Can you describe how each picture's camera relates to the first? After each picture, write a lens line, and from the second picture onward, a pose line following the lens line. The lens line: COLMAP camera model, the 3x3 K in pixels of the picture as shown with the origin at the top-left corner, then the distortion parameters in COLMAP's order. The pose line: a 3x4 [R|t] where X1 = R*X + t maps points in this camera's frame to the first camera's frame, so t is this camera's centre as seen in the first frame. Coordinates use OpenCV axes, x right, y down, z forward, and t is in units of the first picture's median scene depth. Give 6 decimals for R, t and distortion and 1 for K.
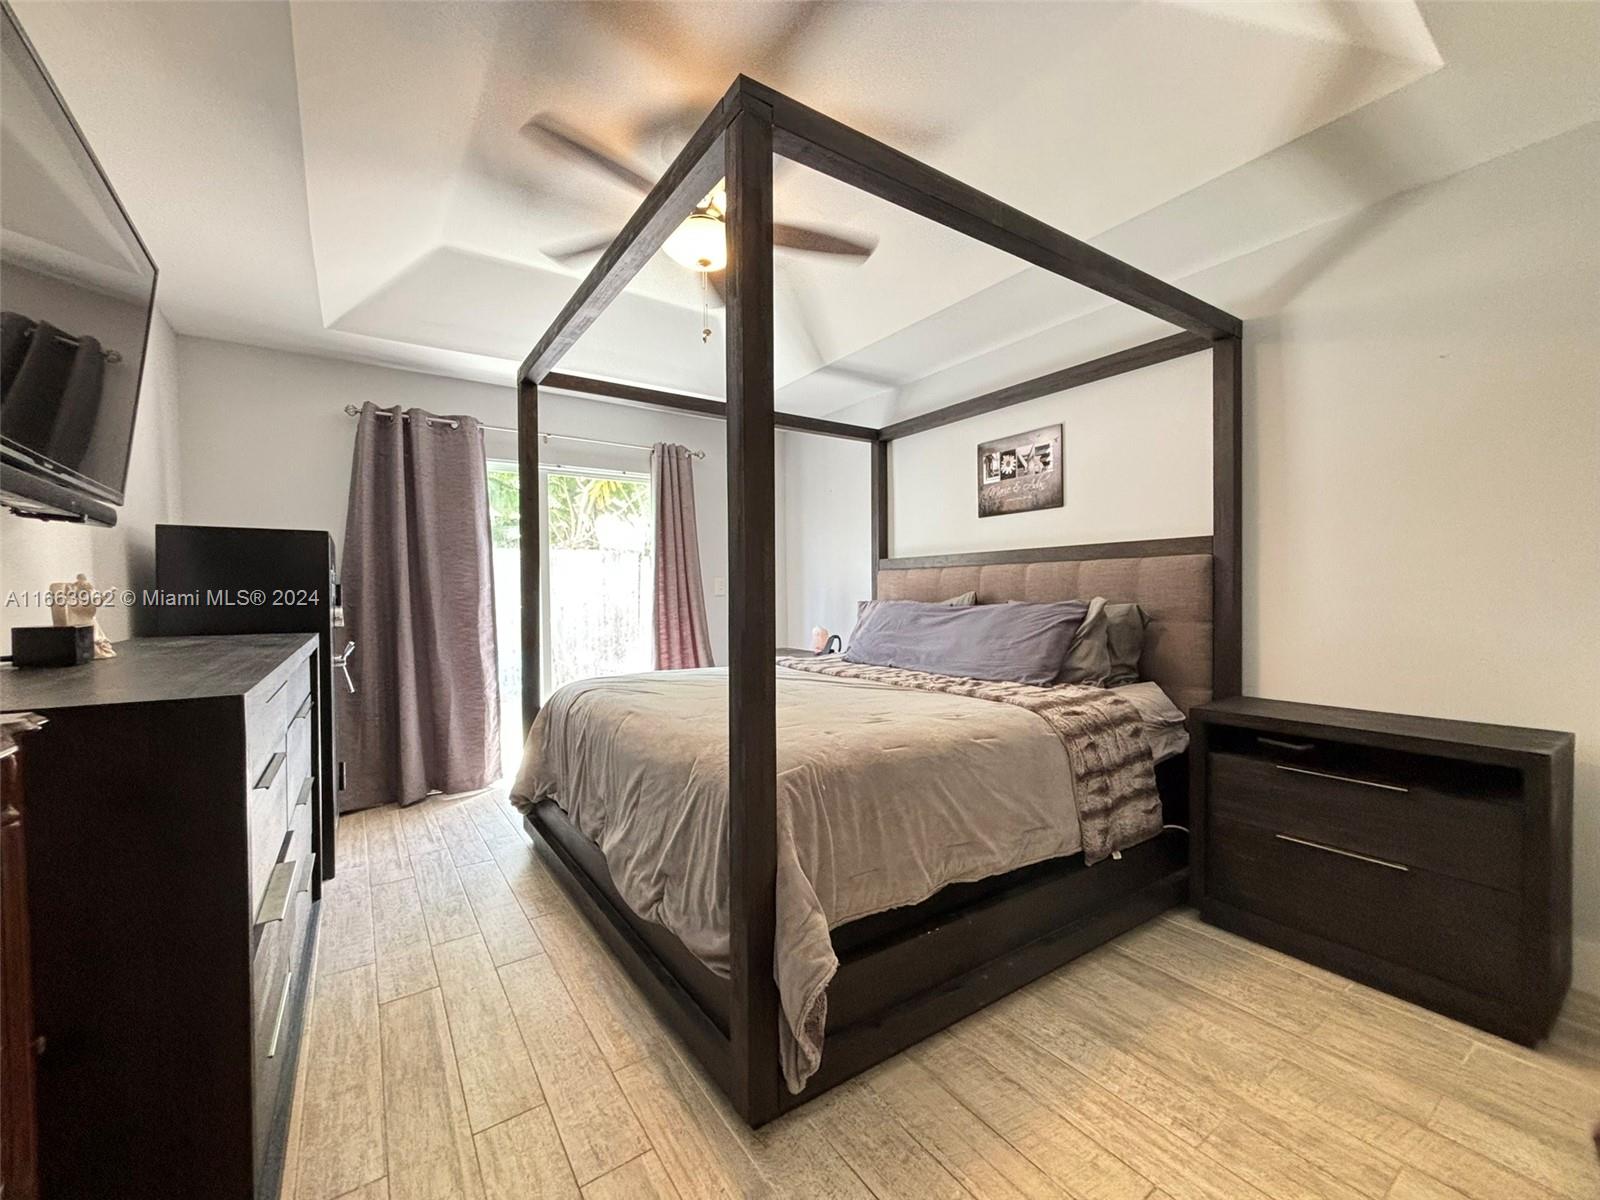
lens RADIAL K [[647.0, 0, 798.9], [0, 647.0, 596.8], [0, 0, 1]] dist [-0.000964, 0.000680]
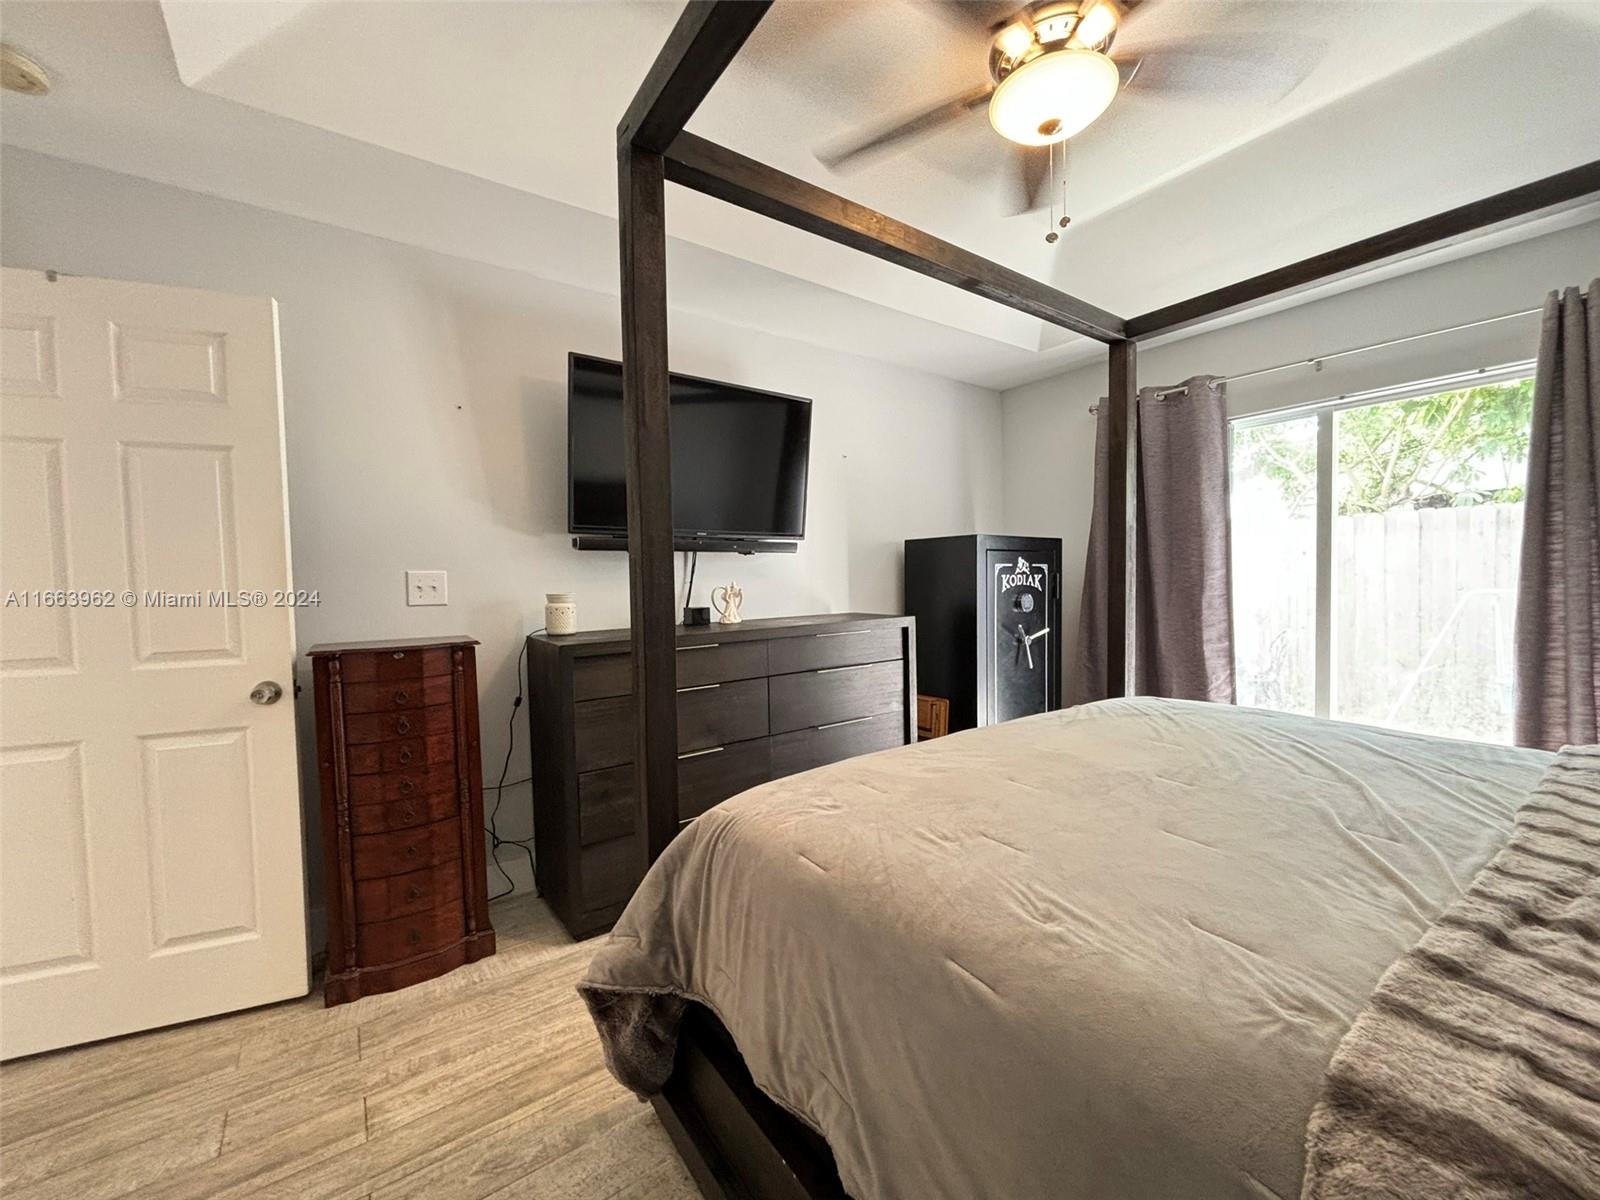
lens RADIAL K [[647.0, 0, 803.0], [0, 647.0, 603.8], [0, 0, 1]] dist [-0.000964, 0.000680]
pose [[0.027906, 0.048815, -0.998418, 0.347783], [0.008883, 0.998755, 0.049080, -0.021873], [0.999571, -0.010238, 0.027438, 0.437404]]
